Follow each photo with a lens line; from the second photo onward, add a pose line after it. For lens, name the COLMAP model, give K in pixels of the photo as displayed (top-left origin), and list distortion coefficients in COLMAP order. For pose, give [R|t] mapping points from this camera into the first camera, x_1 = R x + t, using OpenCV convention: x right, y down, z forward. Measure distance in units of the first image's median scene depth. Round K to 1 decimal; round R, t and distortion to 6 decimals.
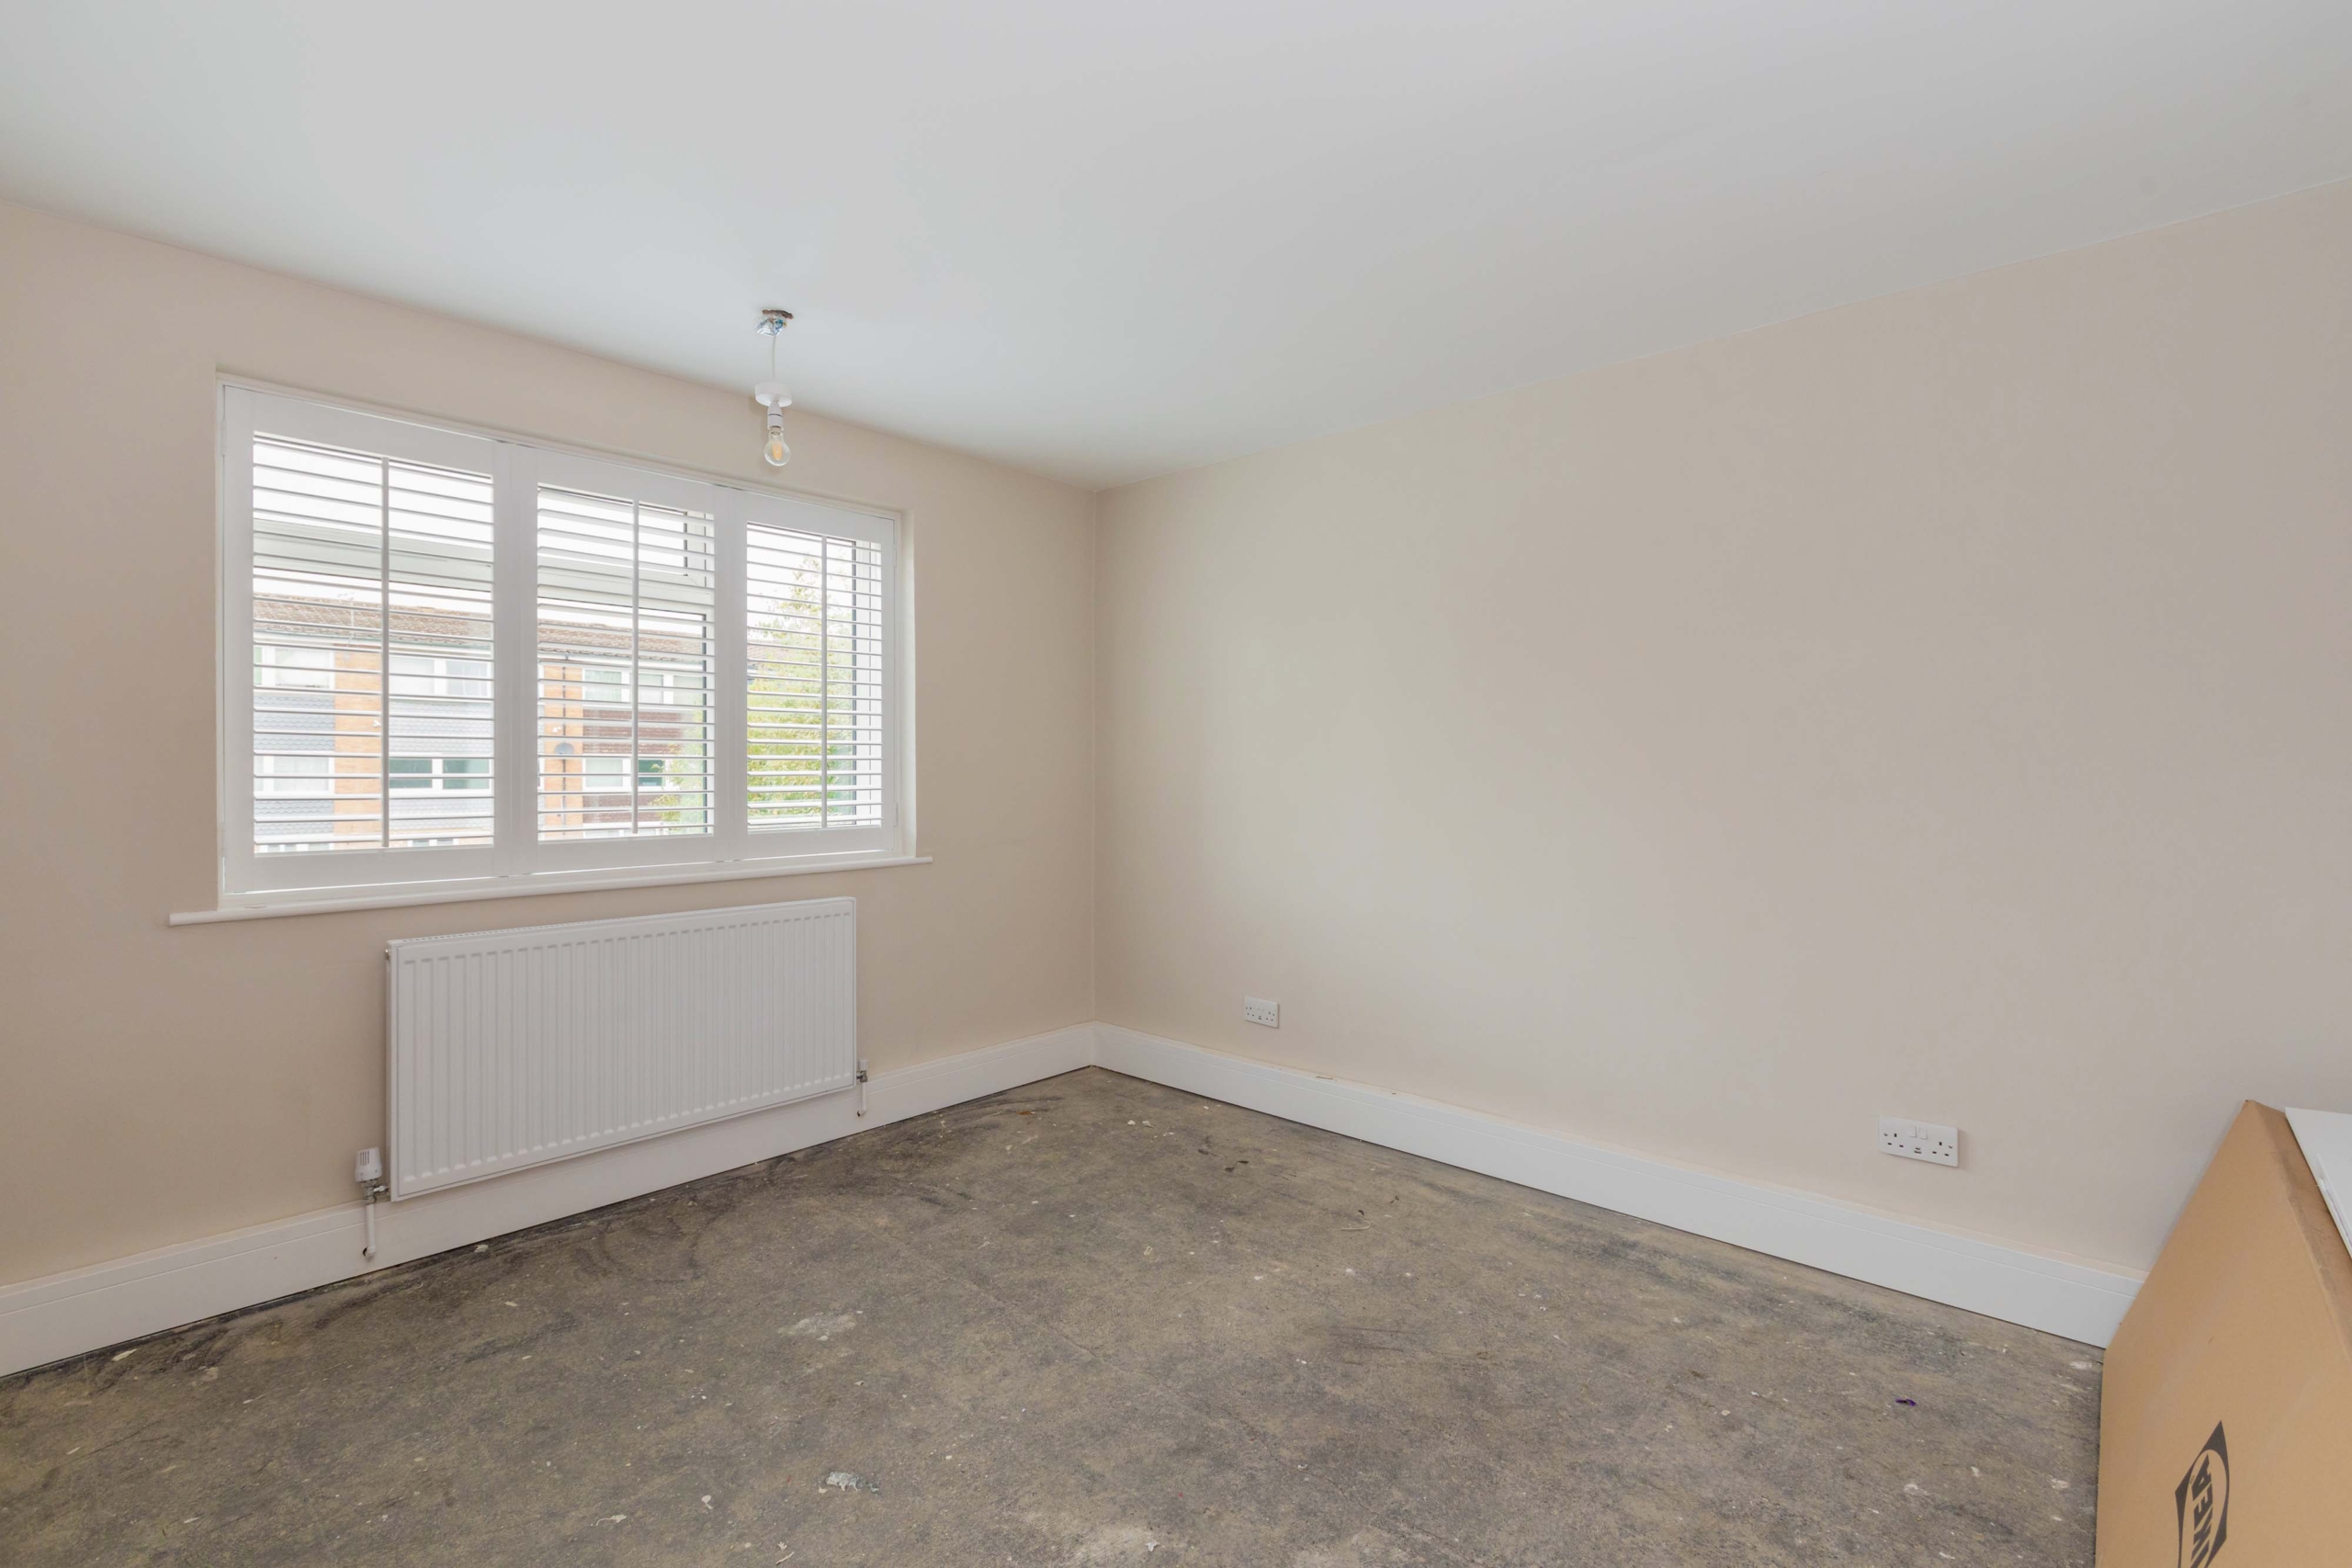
lens RADIAL K [[1027.4, 0, 1165.1], [0, 1027.4, 776.0], [0, 0, 1]] dist [0.001909, -0.000609]
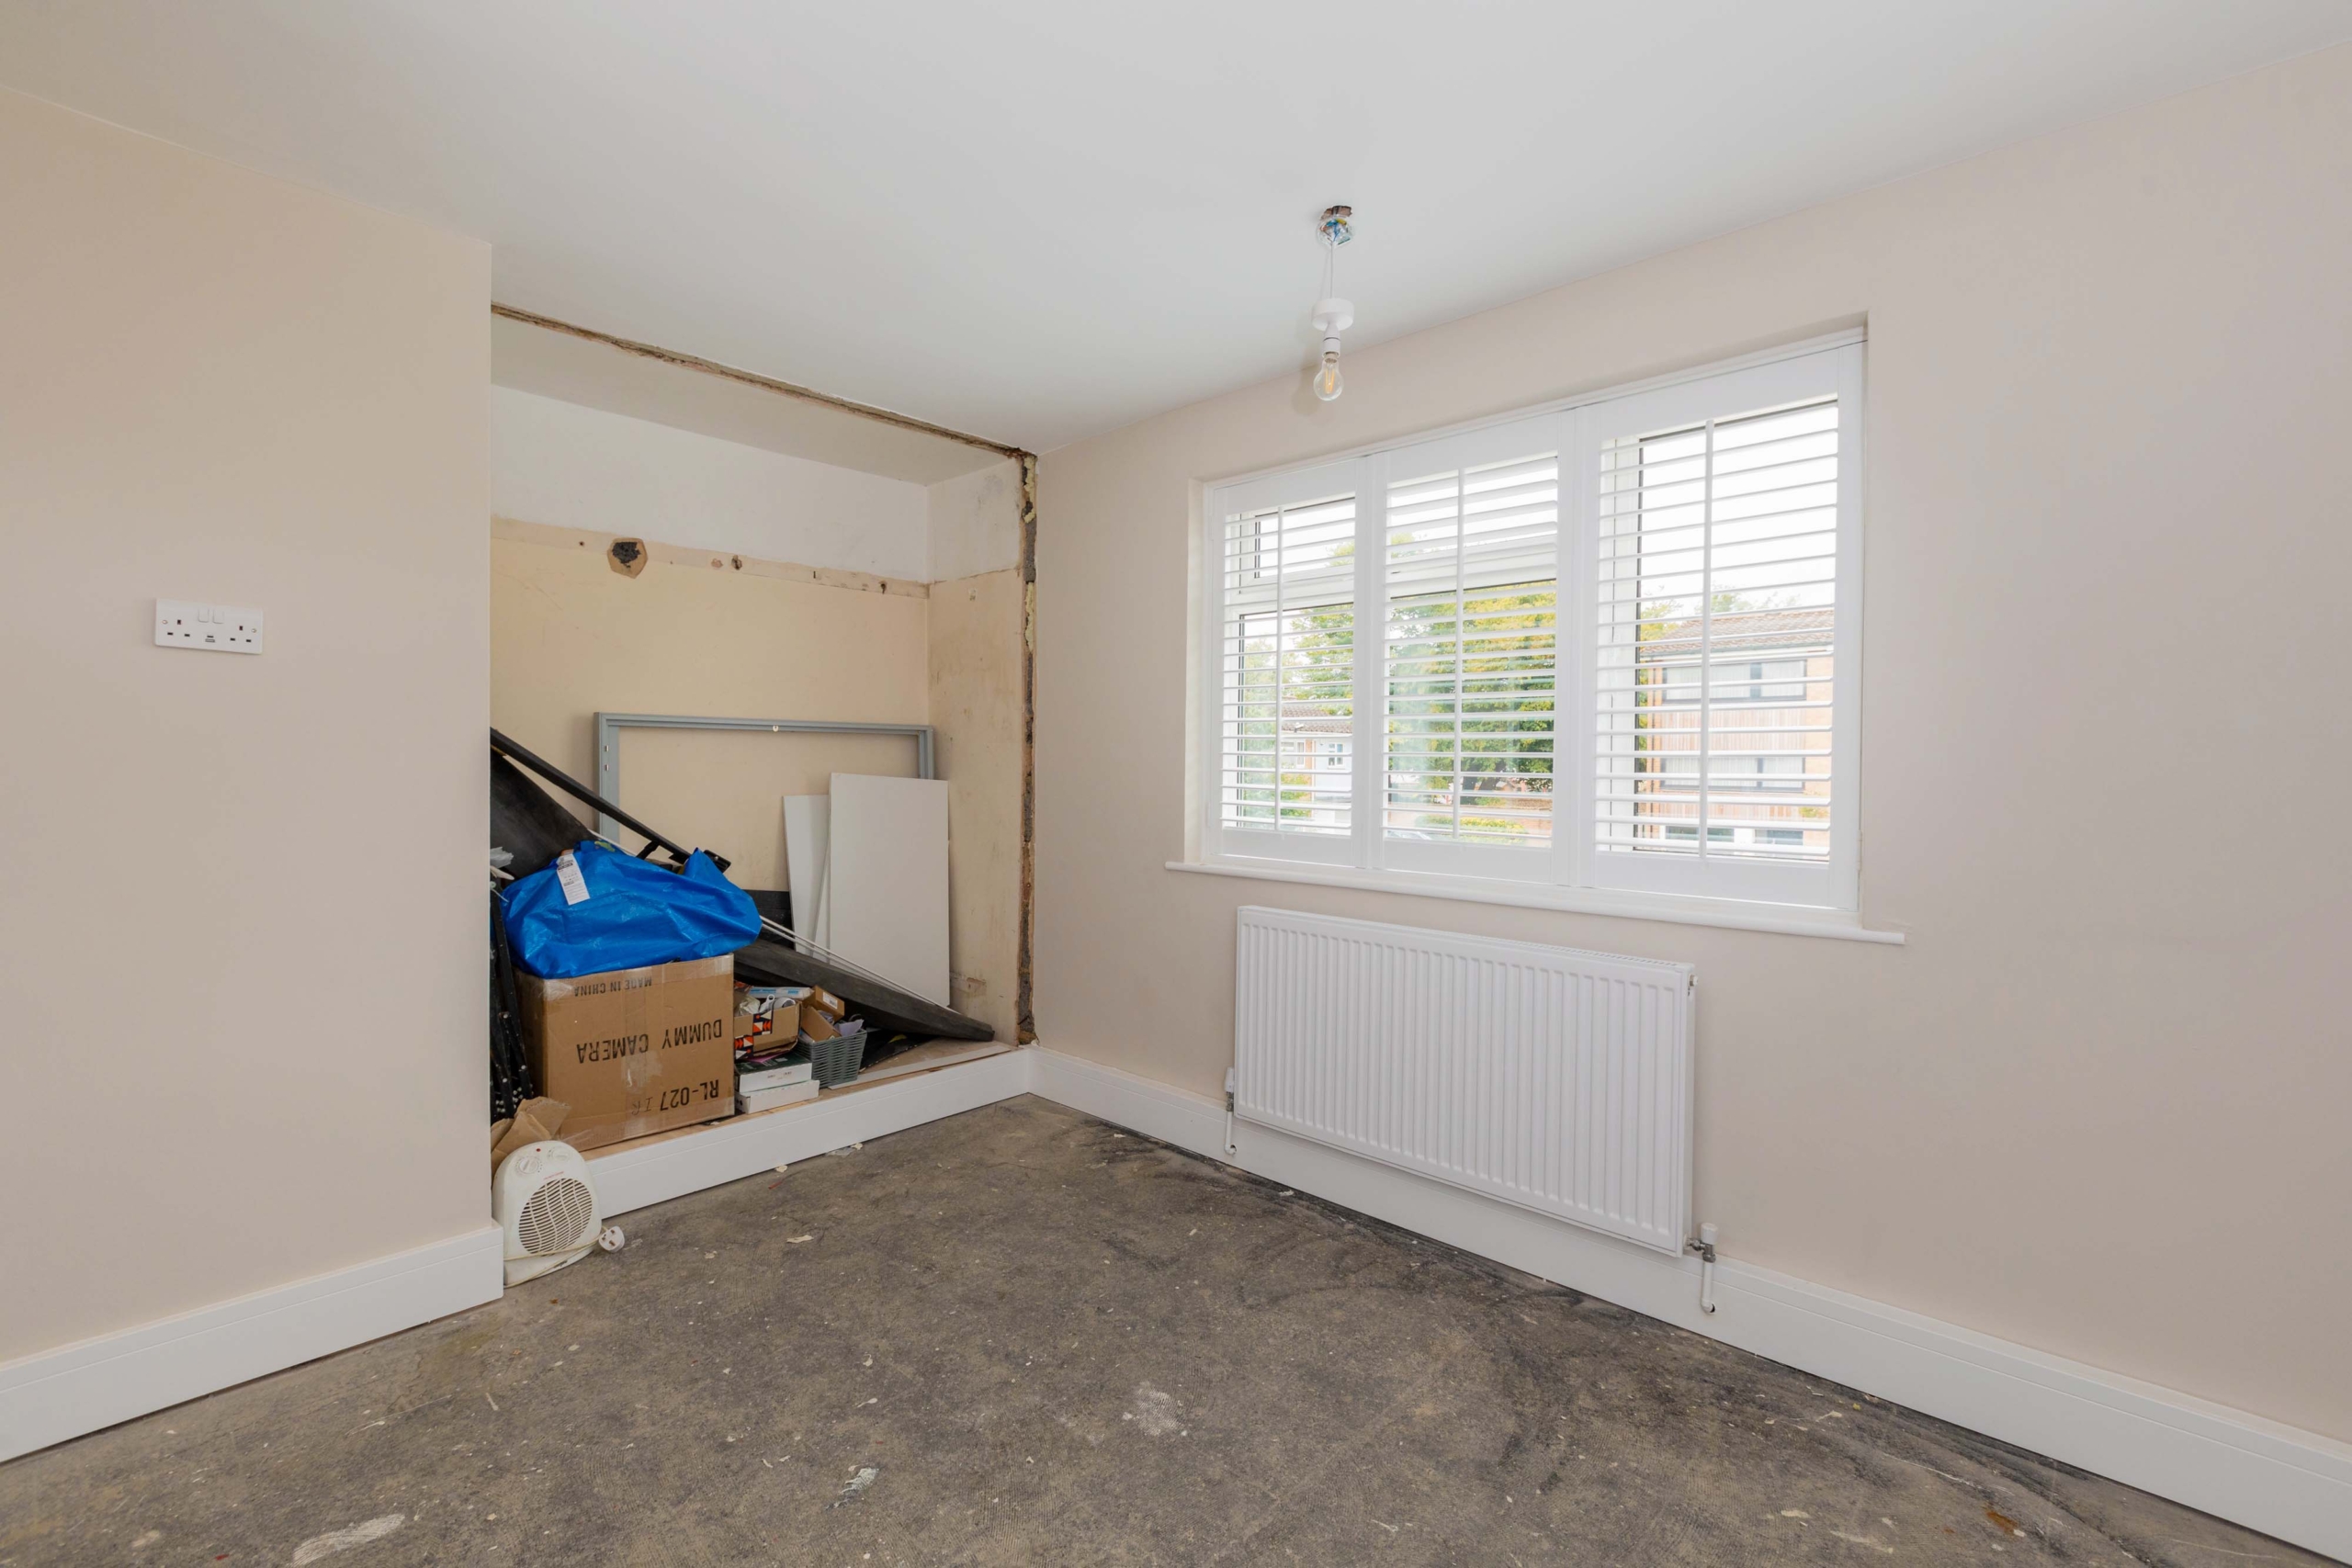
lens RADIAL K [[1027.4, 0, 1165.1], [0, 1027.4, 776.0], [0, 0, 1]] dist [0.001909, -0.000609]
pose [[-0.009914, 0.009934, -0.999902, 0.457820], [-0.015464, 0.999830, 0.010086, -0.004972], [0.999831, 0.015563, -0.009758, 0.884487]]
